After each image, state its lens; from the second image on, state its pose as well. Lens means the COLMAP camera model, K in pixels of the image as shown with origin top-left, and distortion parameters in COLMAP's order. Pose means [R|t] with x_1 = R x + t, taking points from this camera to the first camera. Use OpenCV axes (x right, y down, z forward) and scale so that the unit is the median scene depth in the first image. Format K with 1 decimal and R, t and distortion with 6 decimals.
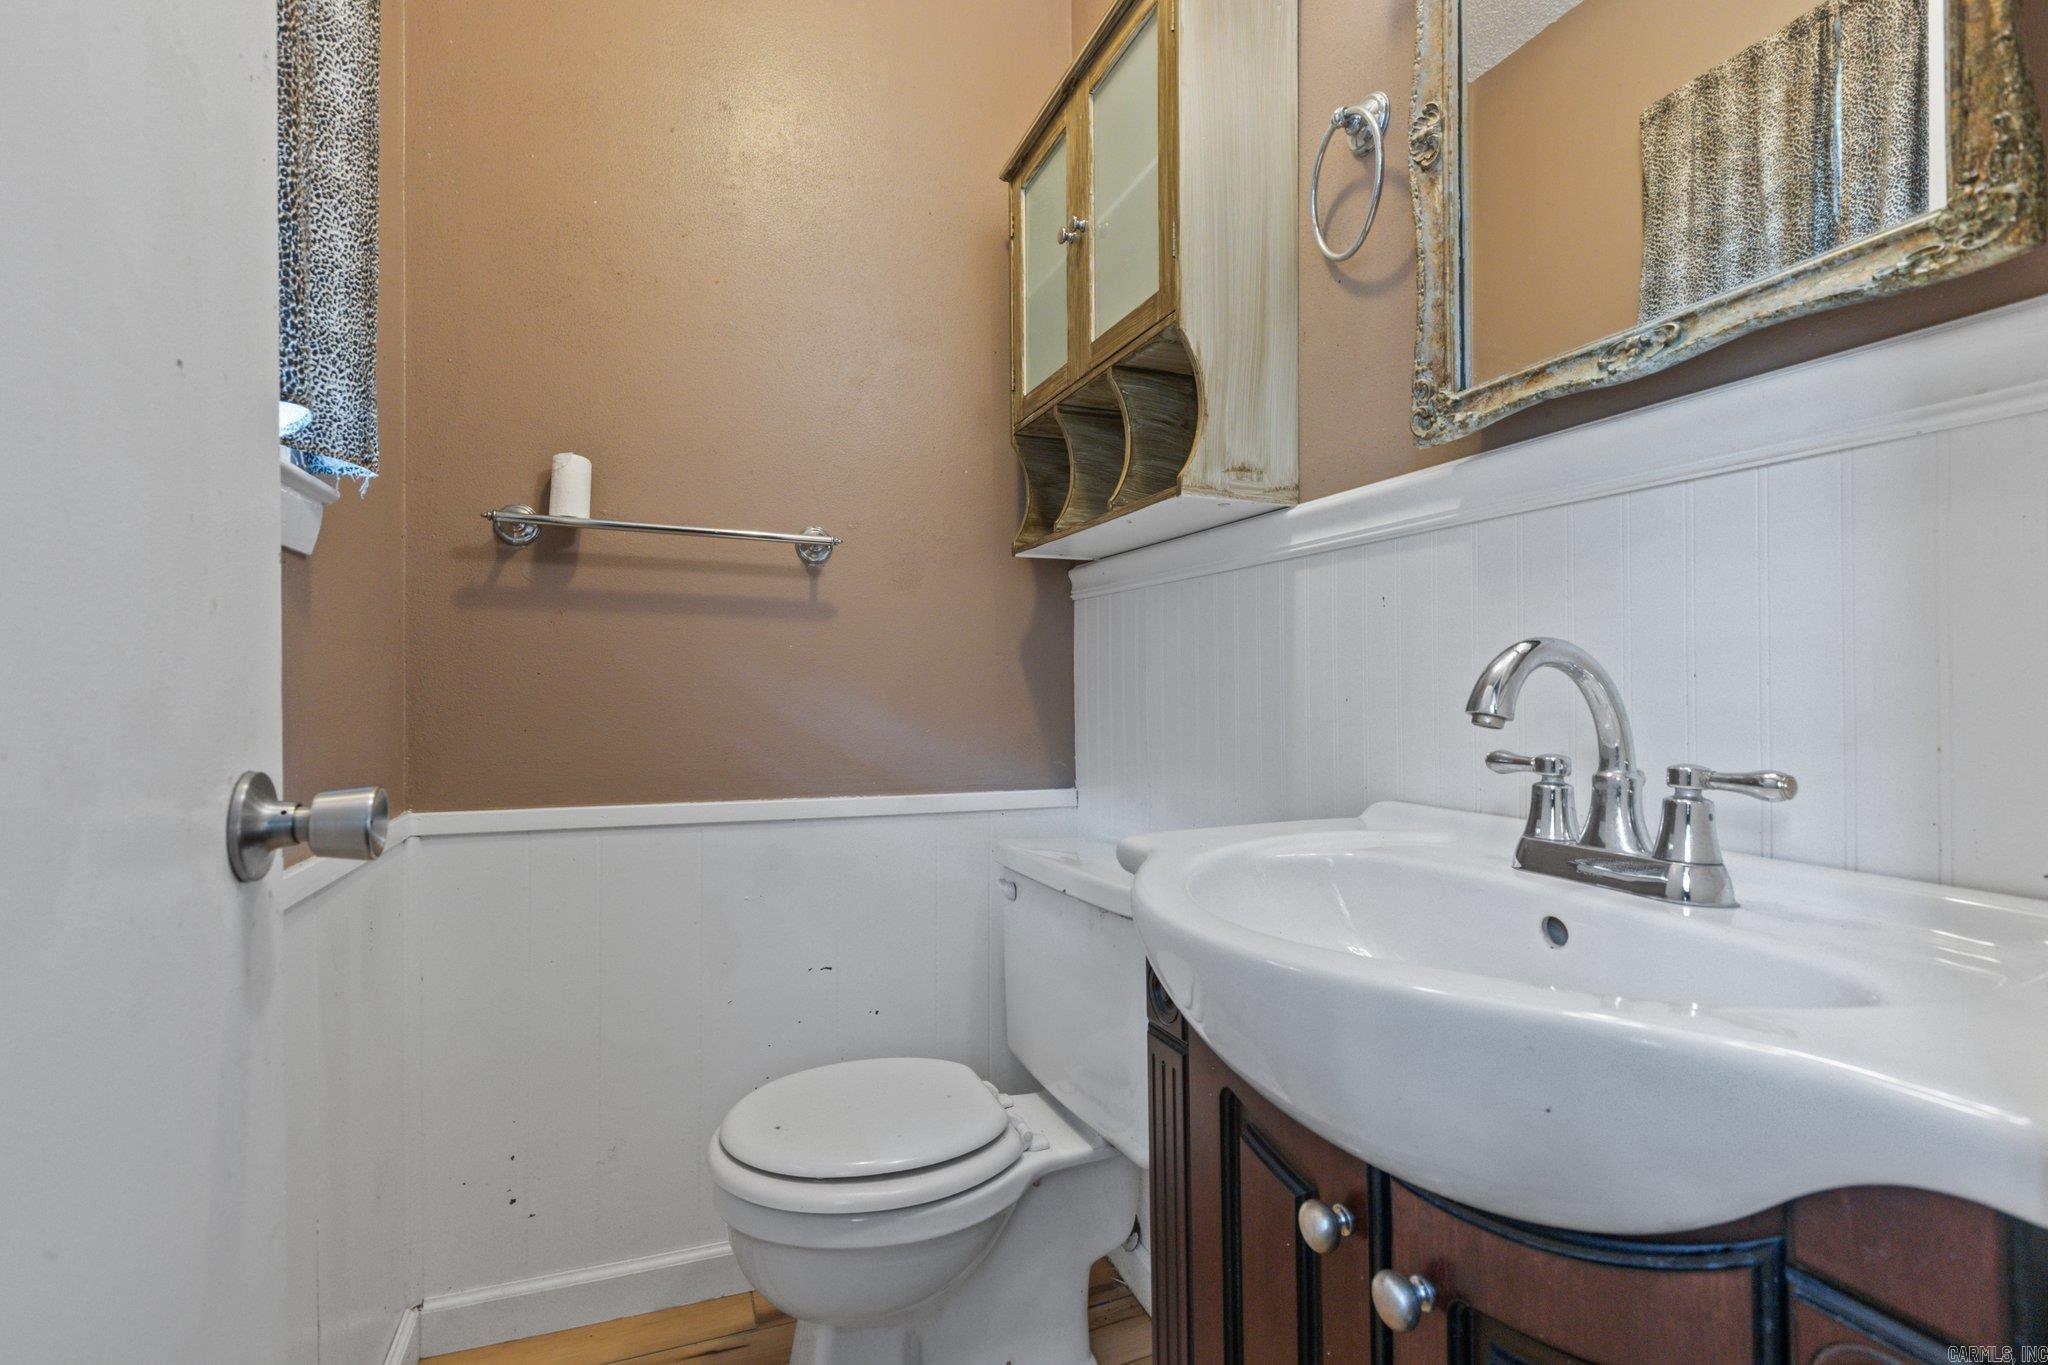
lens RADIAL K [[928.5, 0, 1014.2], [0, 928.5, 682.0], [0, 0, 1]] dist [0.004515, -0.000890]
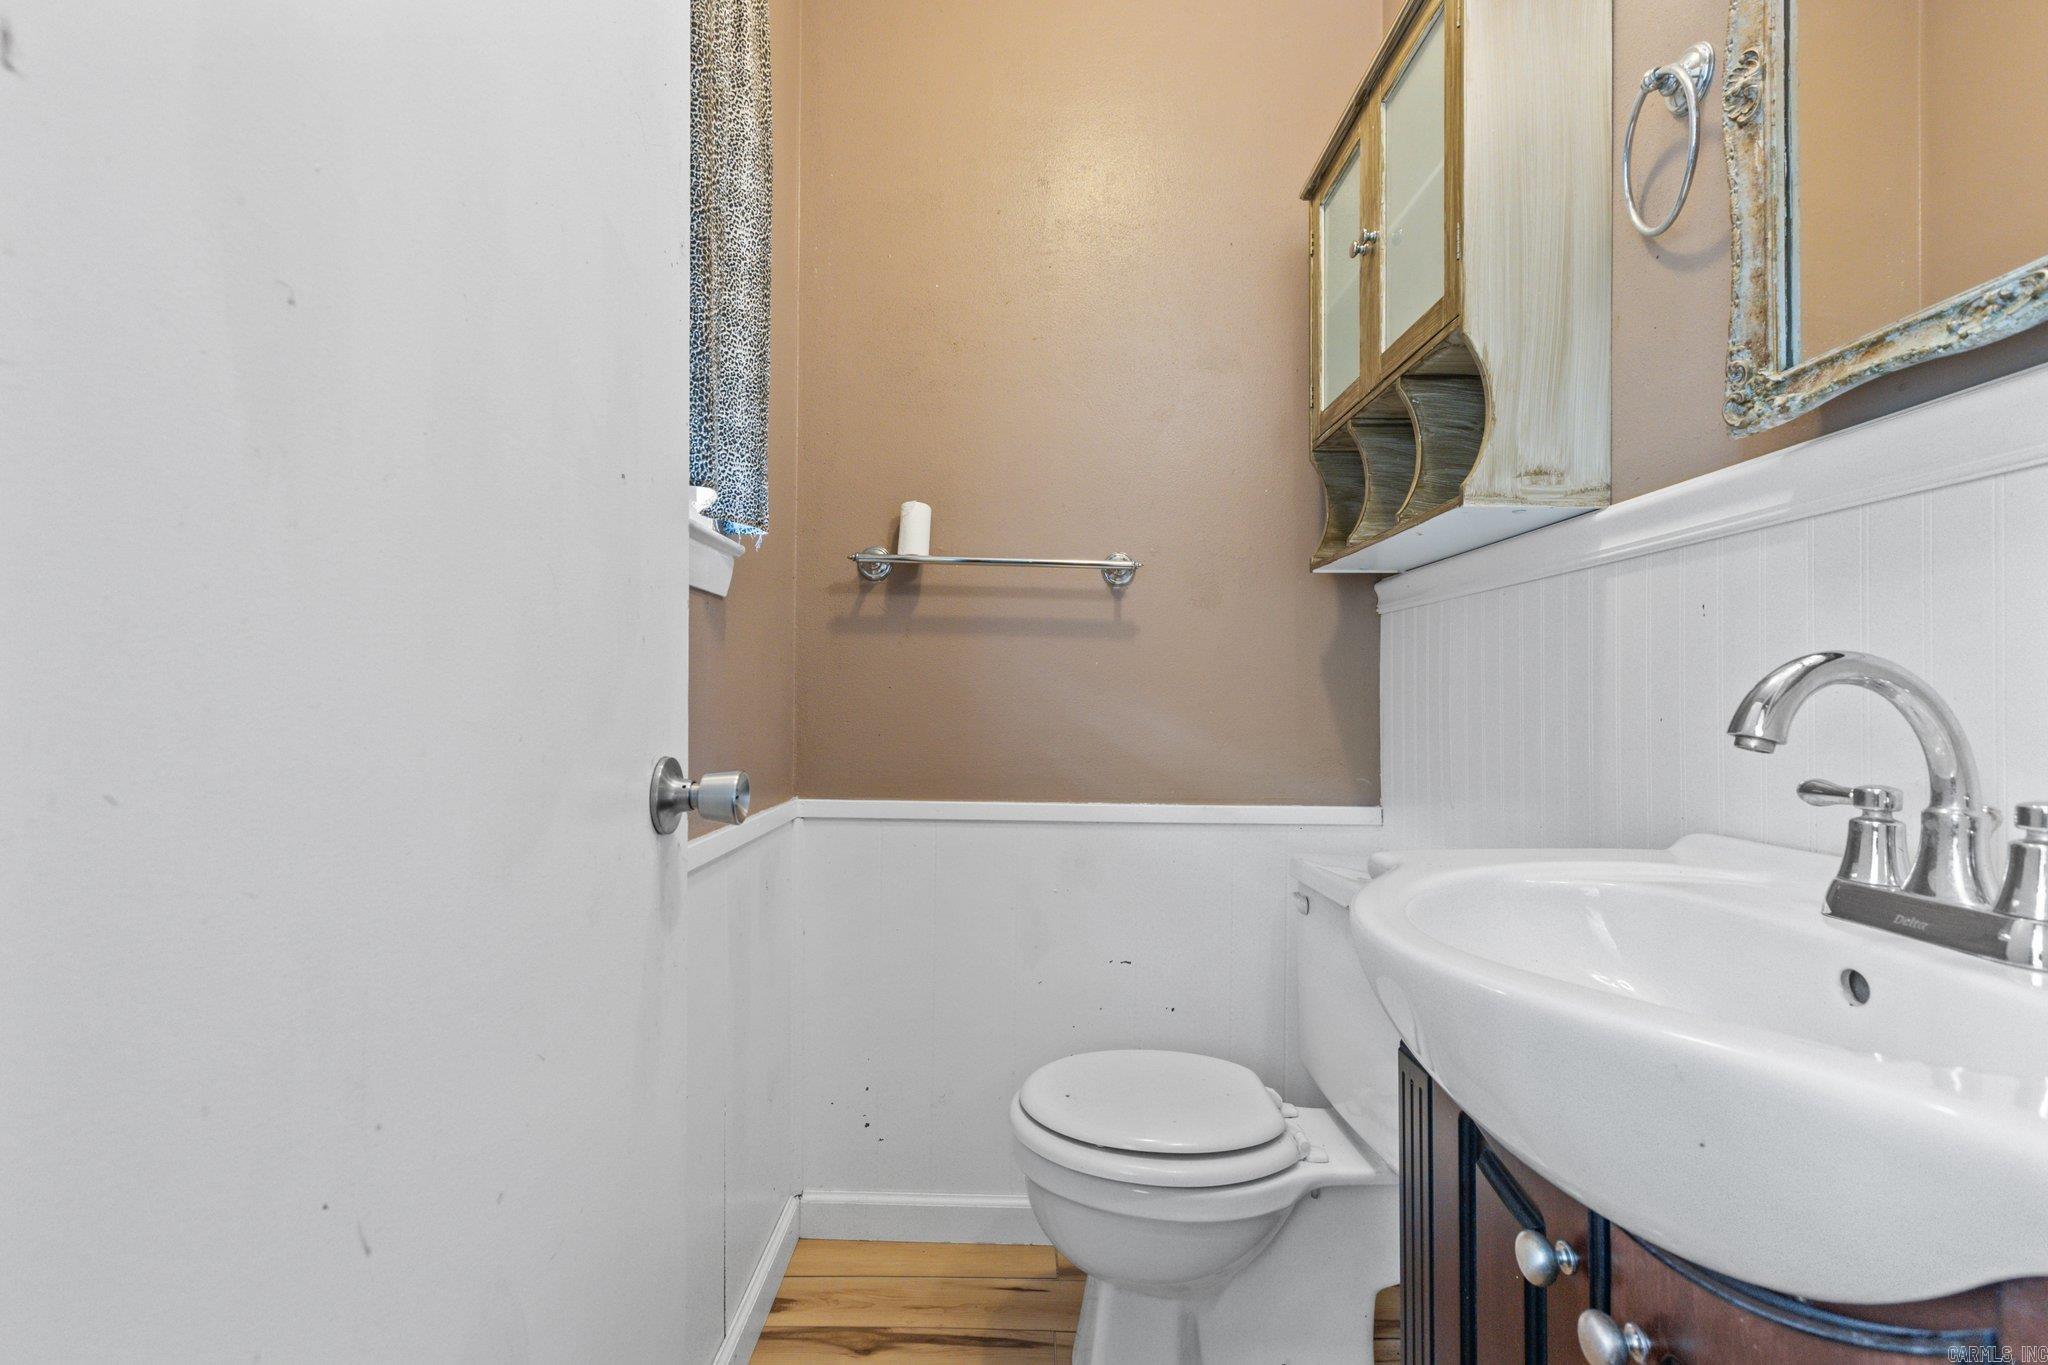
lens RADIAL K [[928.5, 0, 1030.7], [0, 928.5, 690.1], [0, 0, 1]] dist [0.004515, -0.000890]
pose [[0.933359, 0.004520, -0.358915, 0.105690], [-0.006857, 0.999963, -0.005240, -0.000636], [0.358878, 0.007352, 0.933355, -0.060832]]
